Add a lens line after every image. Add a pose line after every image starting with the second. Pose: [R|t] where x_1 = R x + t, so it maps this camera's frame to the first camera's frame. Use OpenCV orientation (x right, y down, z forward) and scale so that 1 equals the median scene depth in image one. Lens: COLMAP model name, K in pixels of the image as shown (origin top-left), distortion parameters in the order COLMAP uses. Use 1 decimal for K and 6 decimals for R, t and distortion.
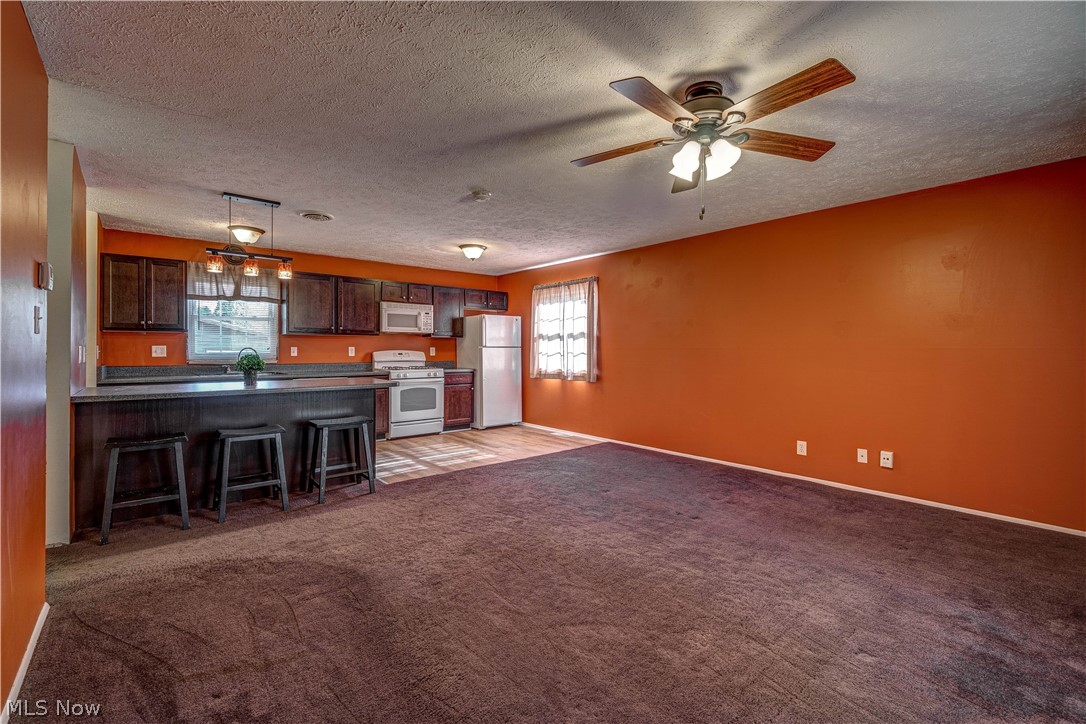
lens RADIAL K [[466.1, 0, 495.6], [0, 466.1, 350.6], [0, 0, 1]] dist [-0.002109, -0.000039]
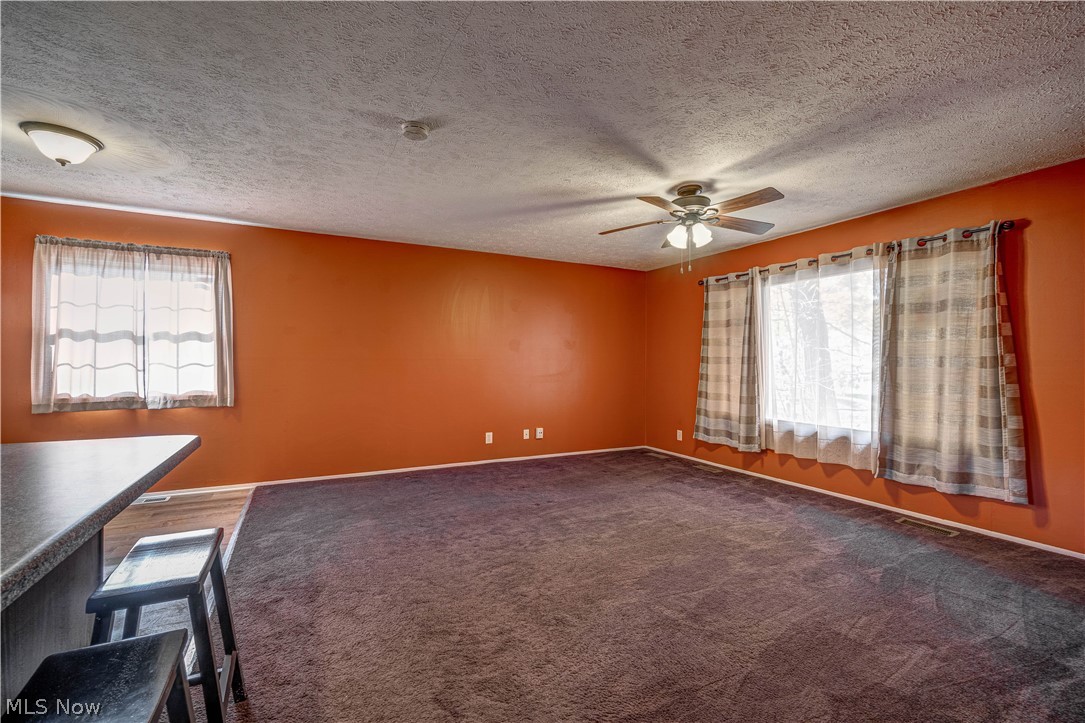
lens RADIAL K [[518.5, 0, 516.4], [0, 518.5, 360.9], [0, 0, 1]] dist [-0.003431, -0.000299]
pose [[0.151863, -0.006622, 0.988379, -0.420782], [-0.001796, 0.999974, 0.006976, -0.005058], [-0.988400, -0.002835, 0.151847, 0.419884]]
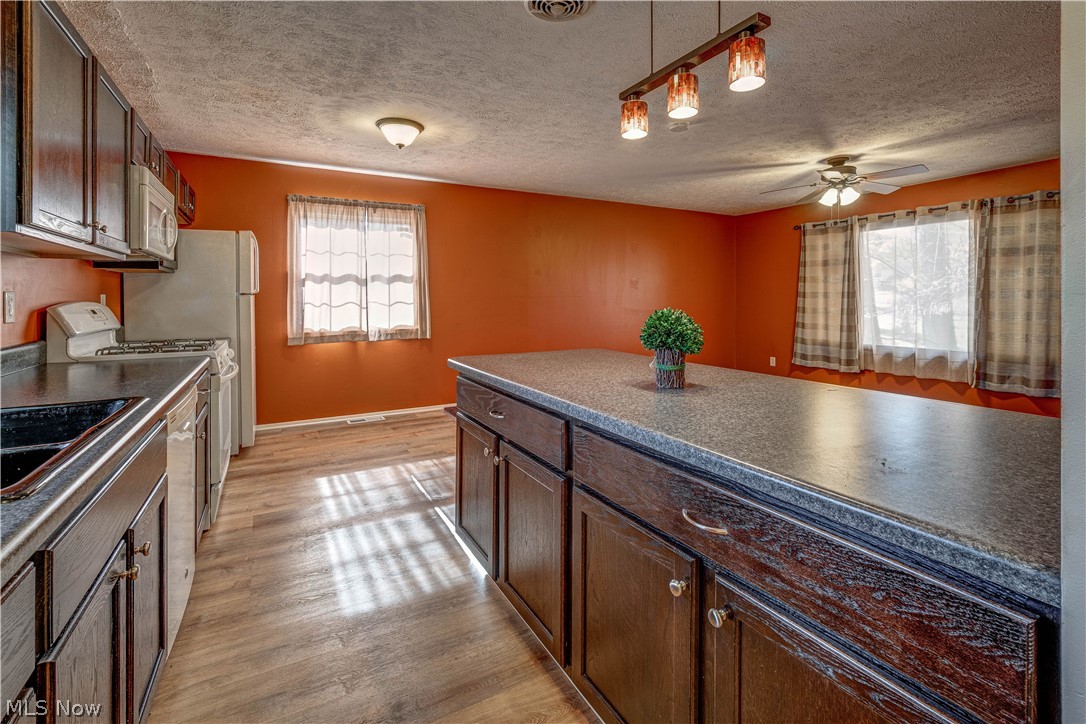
lens RADIAL K [[564.9, 0, 498.4], [0, 564.9, 300.5], [0, 0, 1]] dist [0.000211, 0.000754]
pose [[0.105705, -0.012238, 0.994322, -0.650667], [0.007181, 0.999908, 0.011543, -0.006884], [-0.994372, 0.005920, 0.105783, 0.694527]]
